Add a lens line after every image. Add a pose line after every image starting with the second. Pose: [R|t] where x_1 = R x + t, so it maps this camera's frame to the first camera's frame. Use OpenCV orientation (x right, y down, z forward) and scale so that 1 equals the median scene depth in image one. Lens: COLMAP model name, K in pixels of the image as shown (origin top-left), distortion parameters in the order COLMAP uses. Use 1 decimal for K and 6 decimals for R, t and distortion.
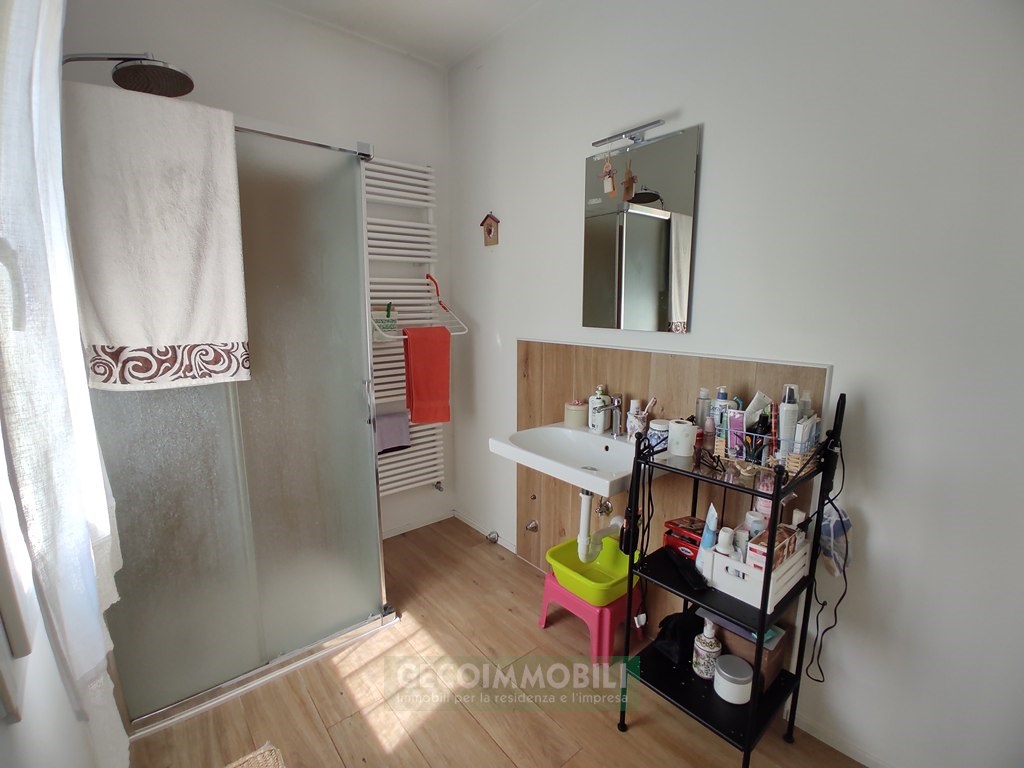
lens RADIAL K [[462.4, 0, 513.0], [0, 462.4, 383.1], [0, 0, 1]] dist [-0.033607, -0.002813]
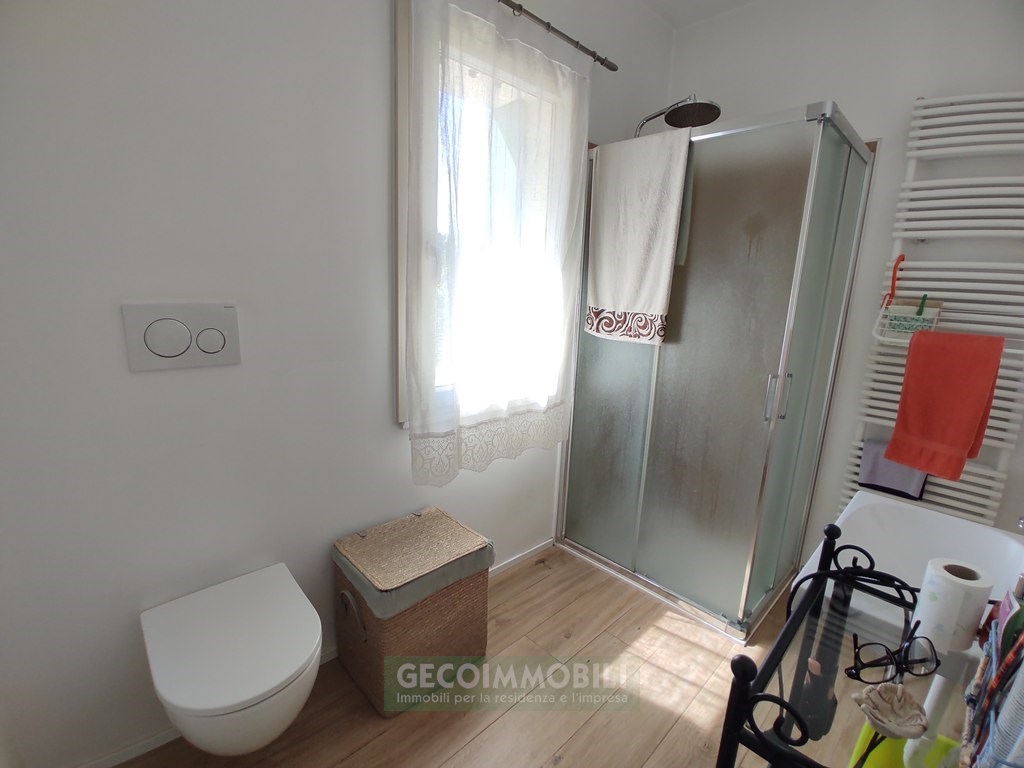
lens RADIAL K [[462.4, 0, 512.4], [0, 462.4, 383.4], [0, 0, 1]] dist [-0.033607, -0.002813]
pose [[0.054739, 0.210545, -0.976050, 0.674208], [-0.205342, 0.958996, 0.195350, -0.073930], [0.977158, 0.189731, 0.095729, 0.521508]]
